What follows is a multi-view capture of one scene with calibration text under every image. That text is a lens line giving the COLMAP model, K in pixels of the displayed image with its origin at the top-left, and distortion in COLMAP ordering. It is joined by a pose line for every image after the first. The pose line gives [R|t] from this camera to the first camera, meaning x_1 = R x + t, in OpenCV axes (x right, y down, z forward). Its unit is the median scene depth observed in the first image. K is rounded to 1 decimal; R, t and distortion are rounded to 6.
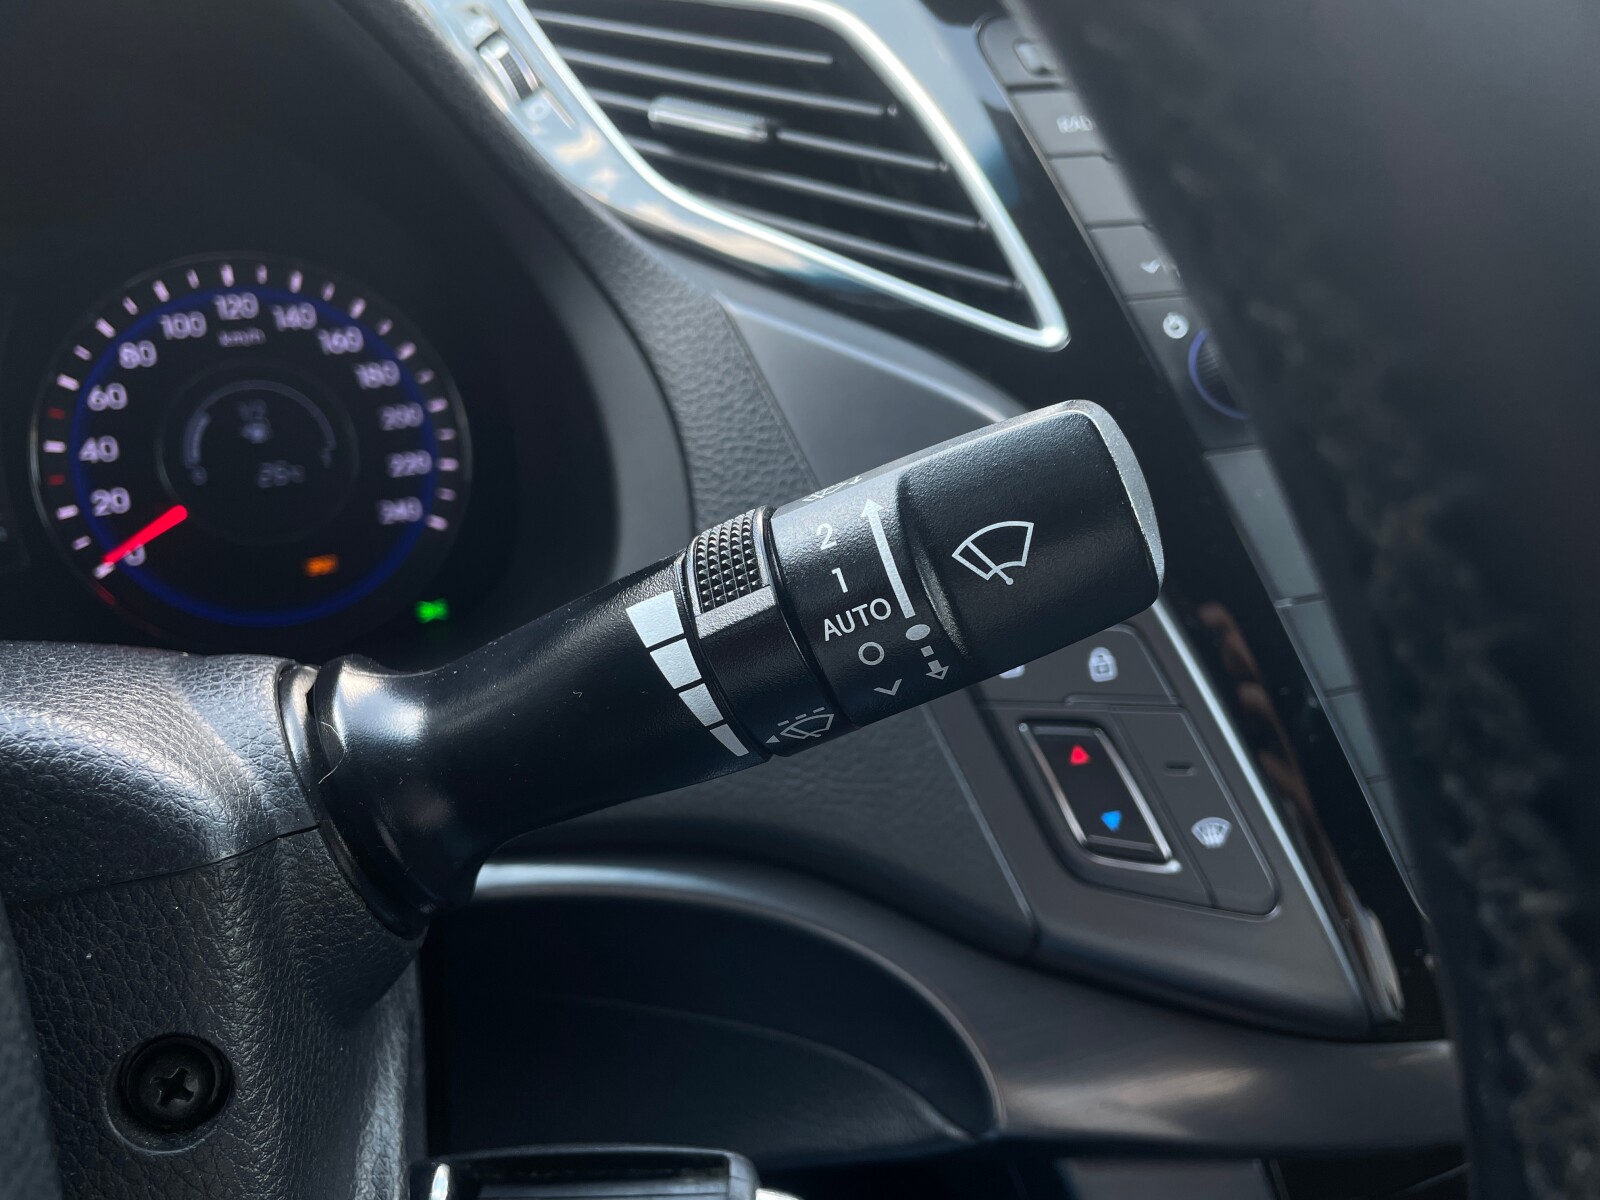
lens RADIAL K [[1274.7, 0, 767.3], [0, 1274.7, 607.5], [0, 0, 1]] dist [0.027604, -0.000775]
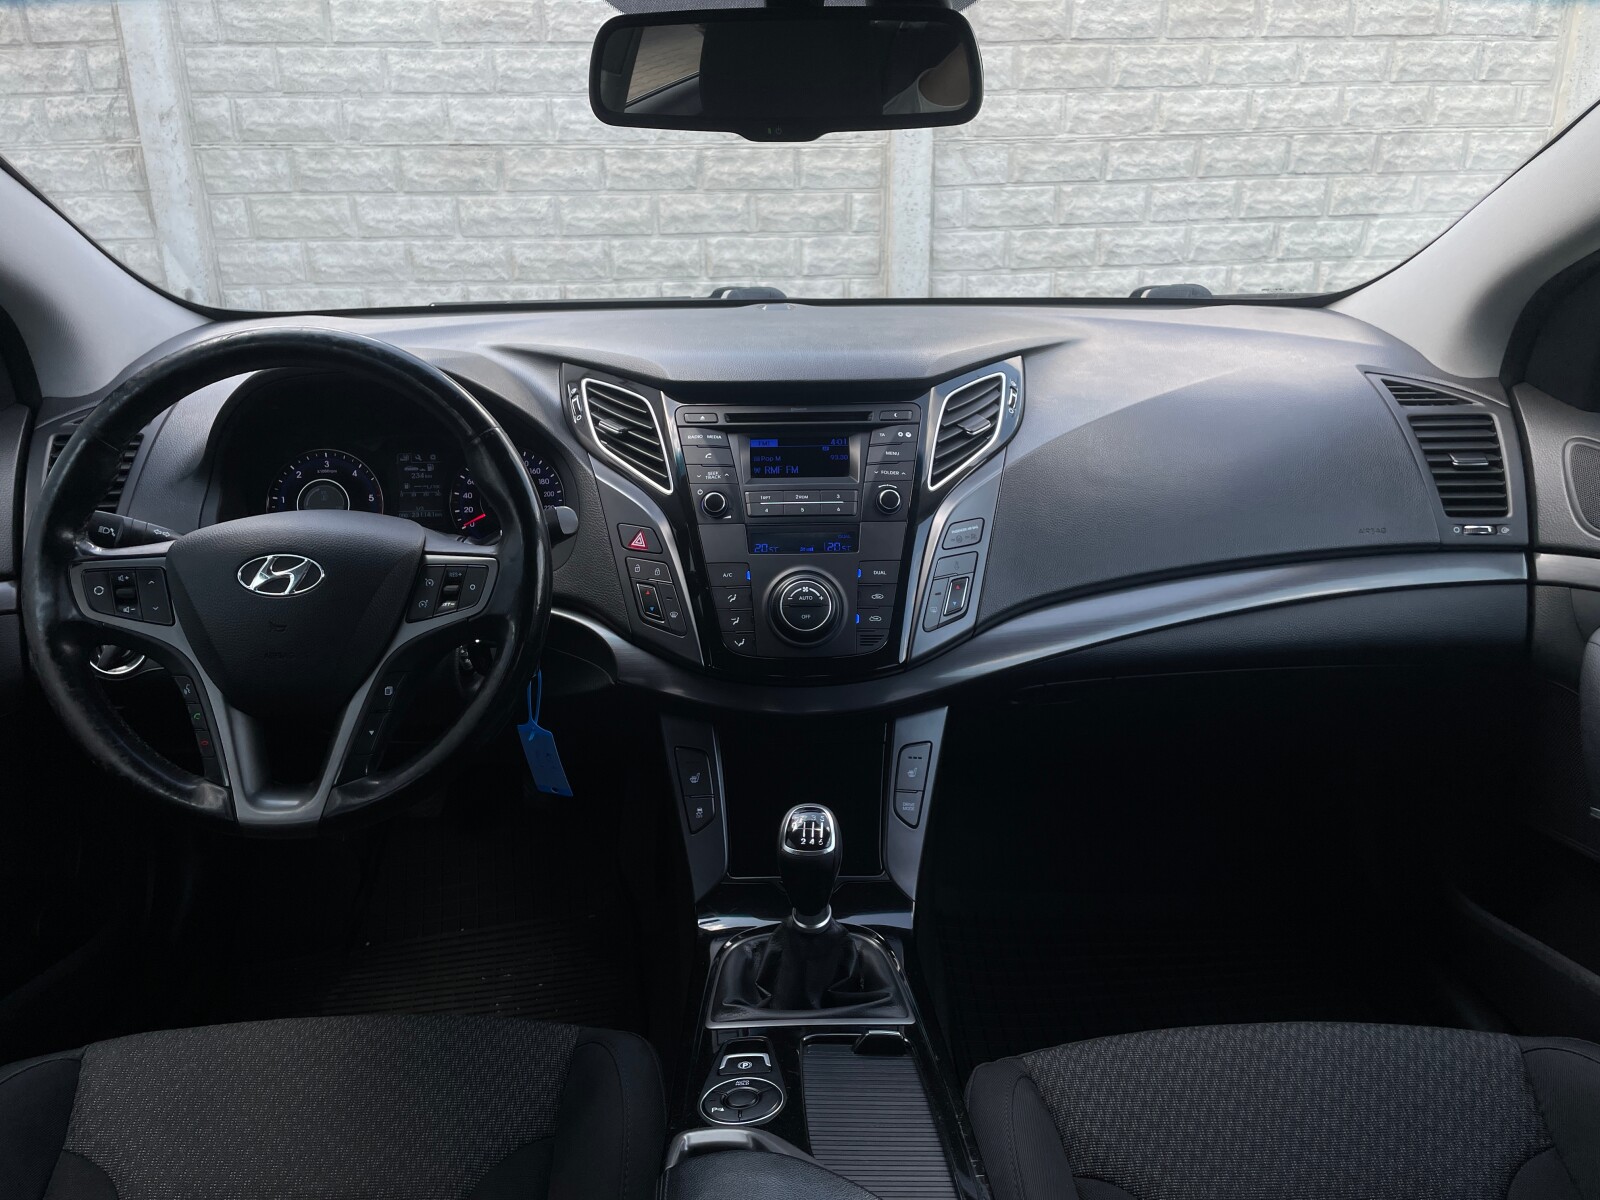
lens RADIAL K [[1213.9, 0, 791.2], [0, 1213.9, 595.2], [0, 0, 1]] dist [0.088395, -0.112928]
pose [[0.938311, 0.121234, -0.323843, 1.513669], [-0.141973, 0.989017, -0.041106, 0.170382], [0.315303, 0.084547, 0.945217, -1.985344]]
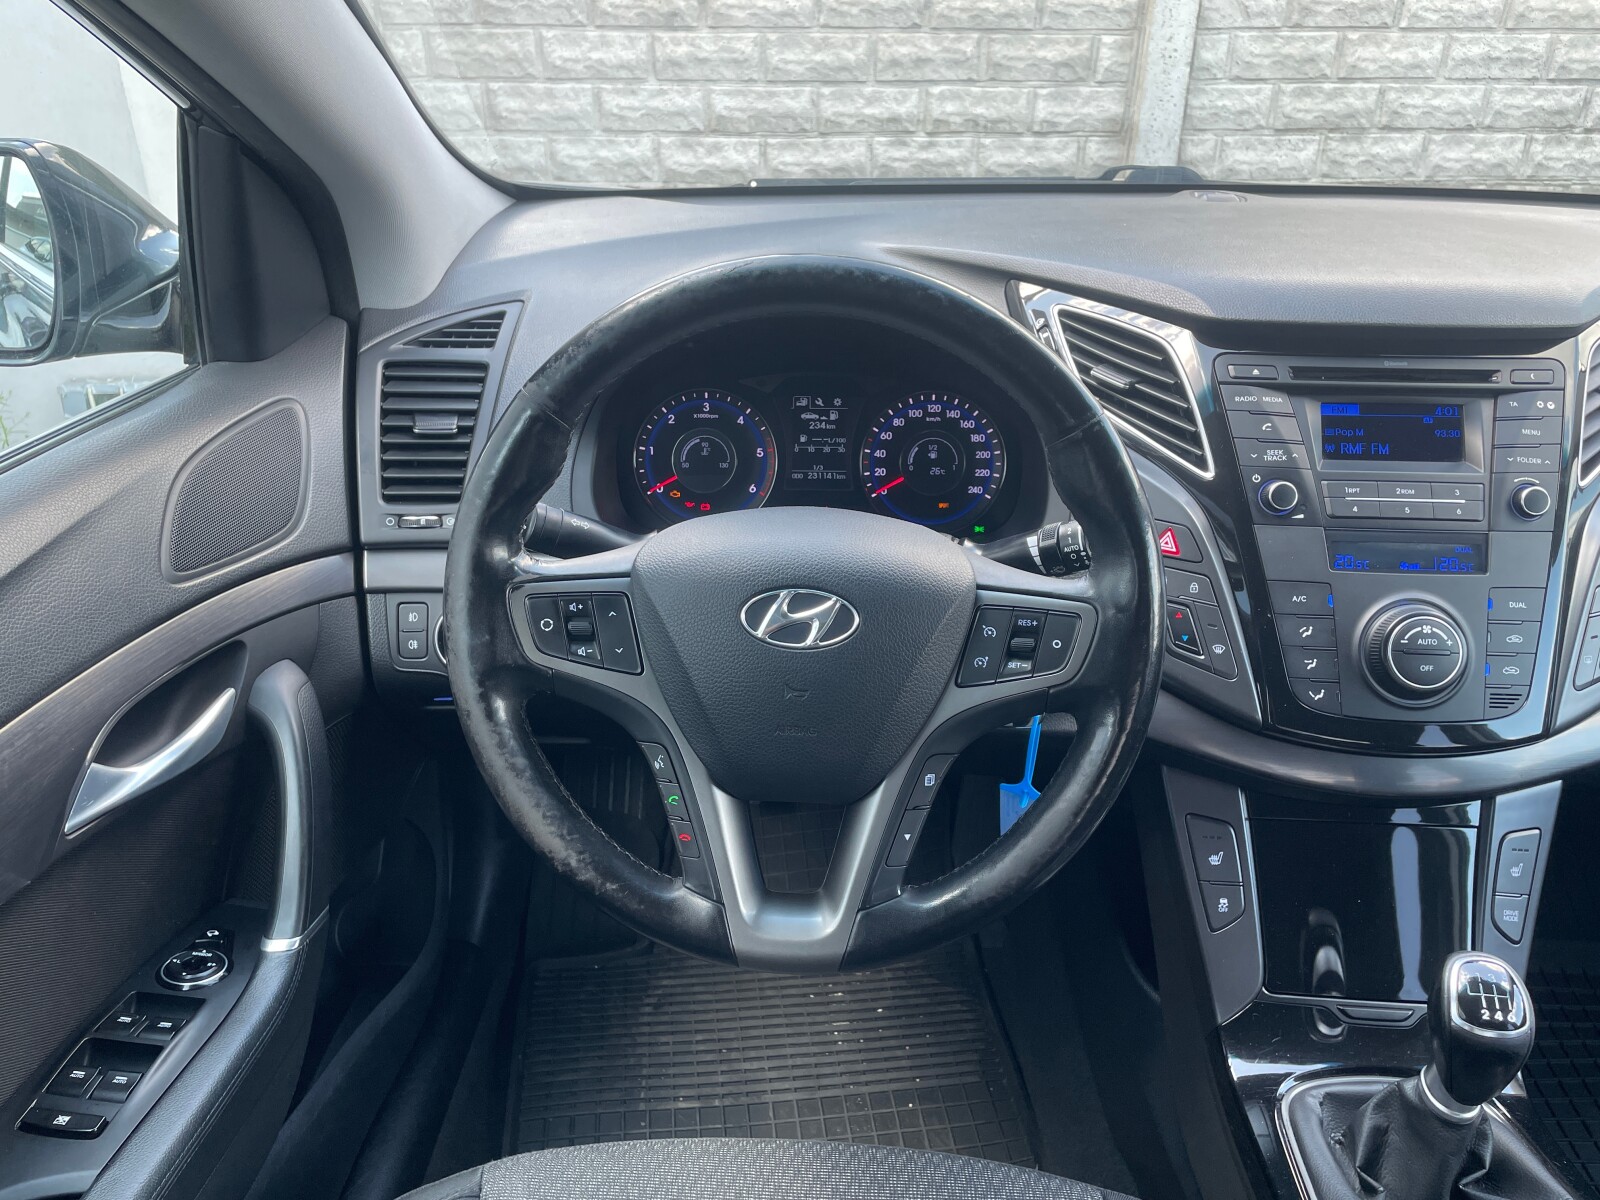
lens RADIAL K [[1213.9, 0, 795.2], [0, 1213.9, 604.2], [0, 0, 1]] dist [0.088395, -0.112928]
pose [[0.908872, 0.205261, -0.363069, 0.362308], [-0.185545, 0.978616, 0.088785, 0.001178], [0.373530, -0.013329, 0.927523, -1.590216]]
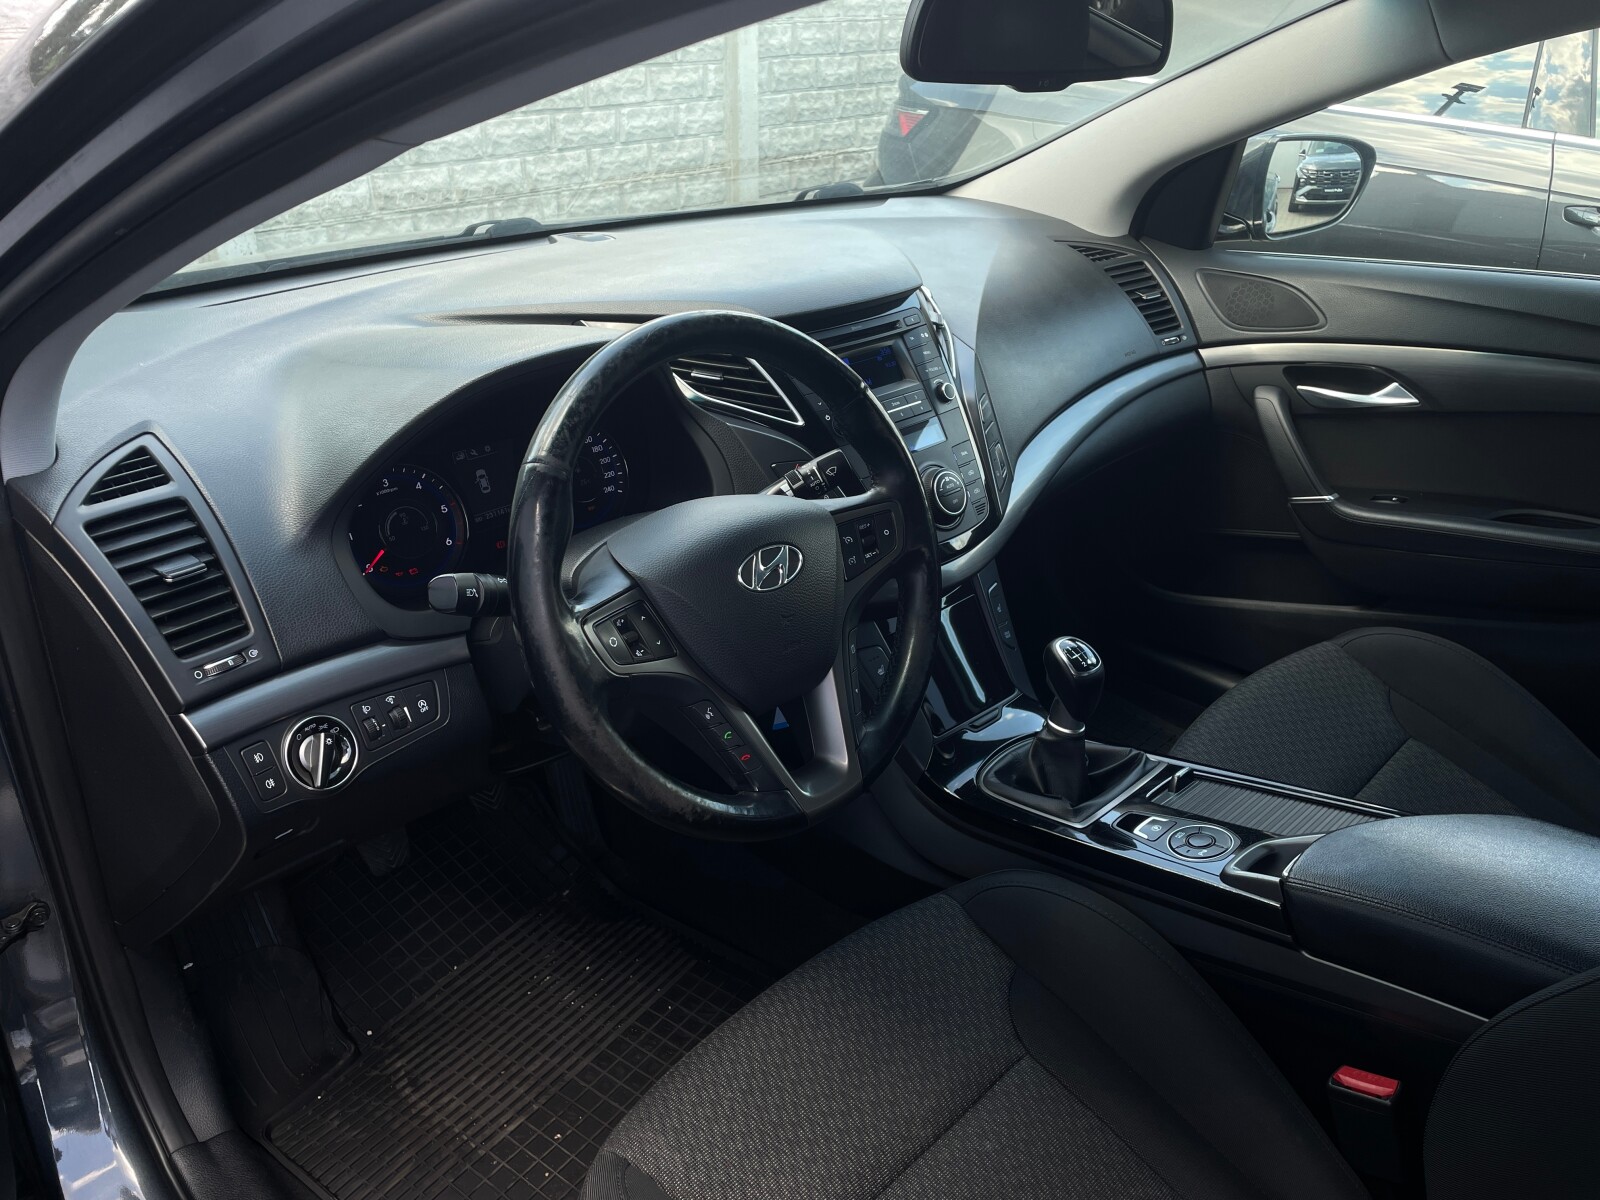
lens RADIAL K [[1213.9, 0, 793.0], [0, 1213.9, 587.8], [0, 0, 1]] dist [0.088395, -0.112928]
pose [[0.919291, -0.159452, 0.359831, -1.091796], [0.153623, 0.987107, 0.044945, 0.114650], [-0.362358, 0.013961, 0.931934, -2.228574]]
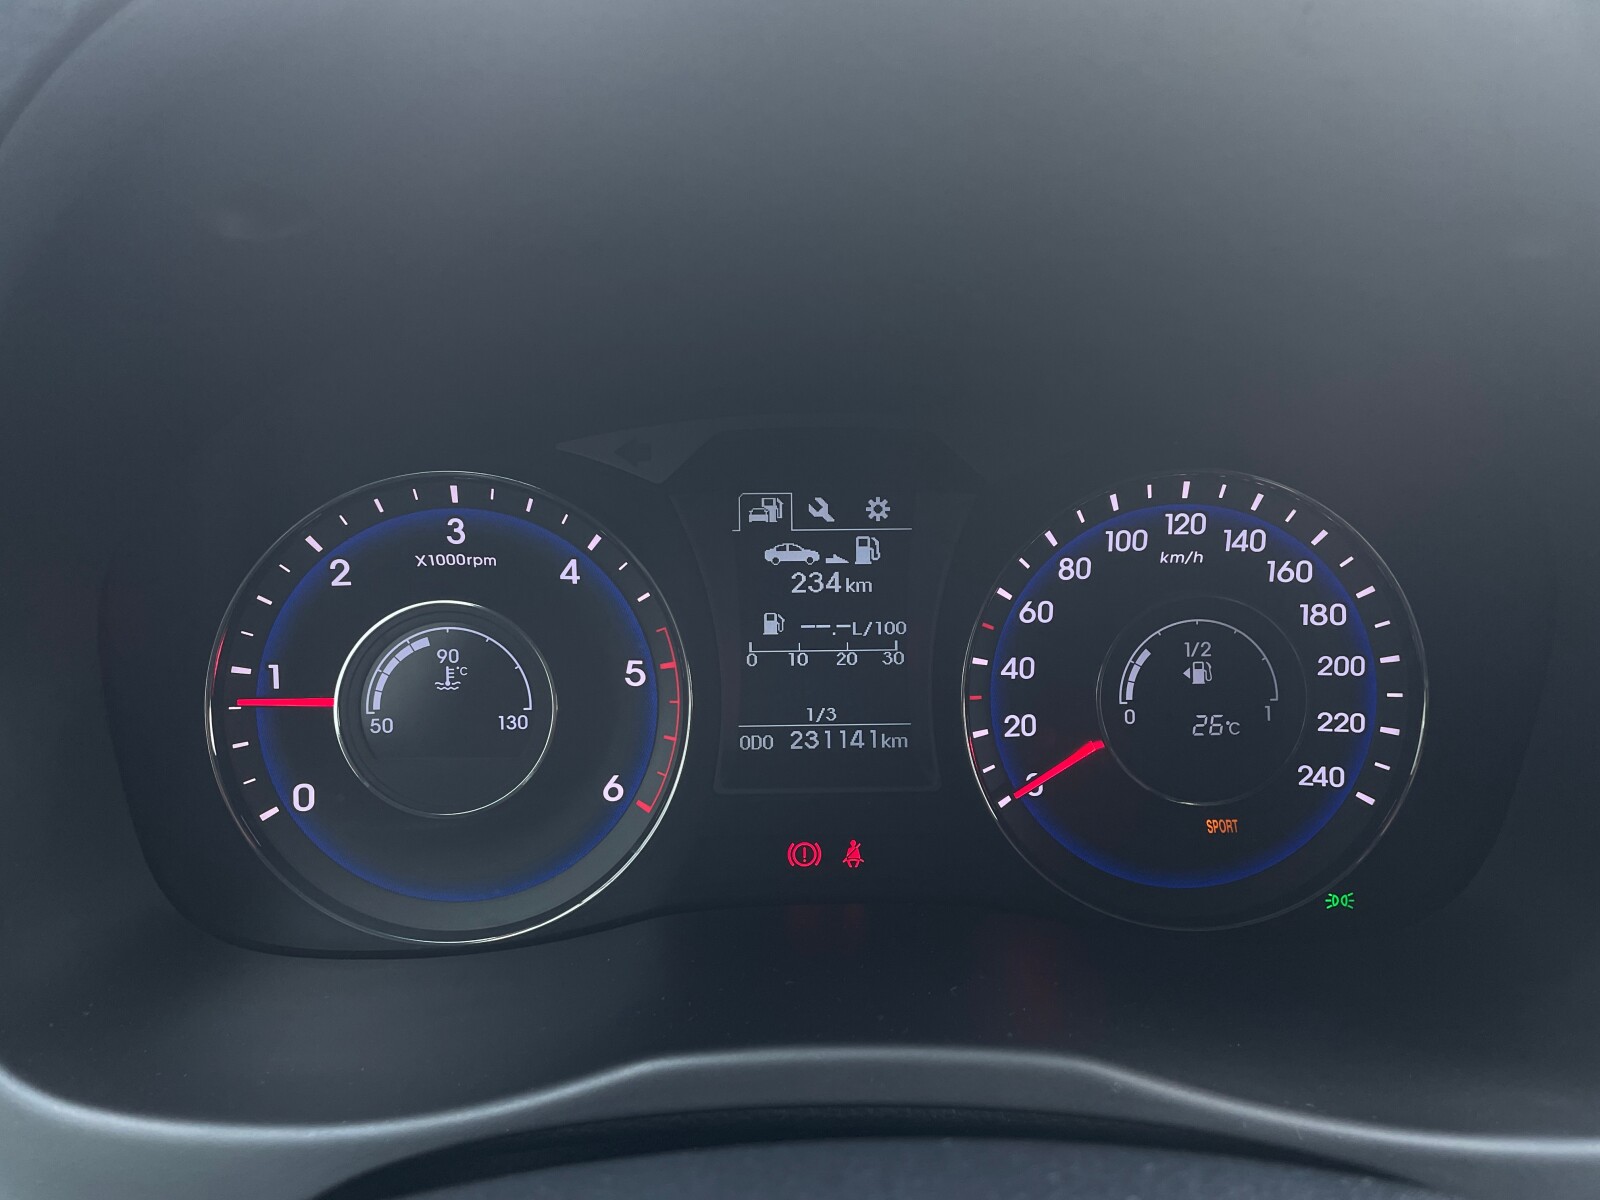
lens RADIAL K [[1213.9, 0, 794.7], [0, 1213.9, 611.7], [0, 0, 1]] dist [0.088395, -0.112928]
pose [[0.939130, 0.152133, -0.308043, -0.407497], [-0.162470, 0.986681, -0.008030, -0.128501], [0.302718, 0.057589, 0.951339, 0.132622]]
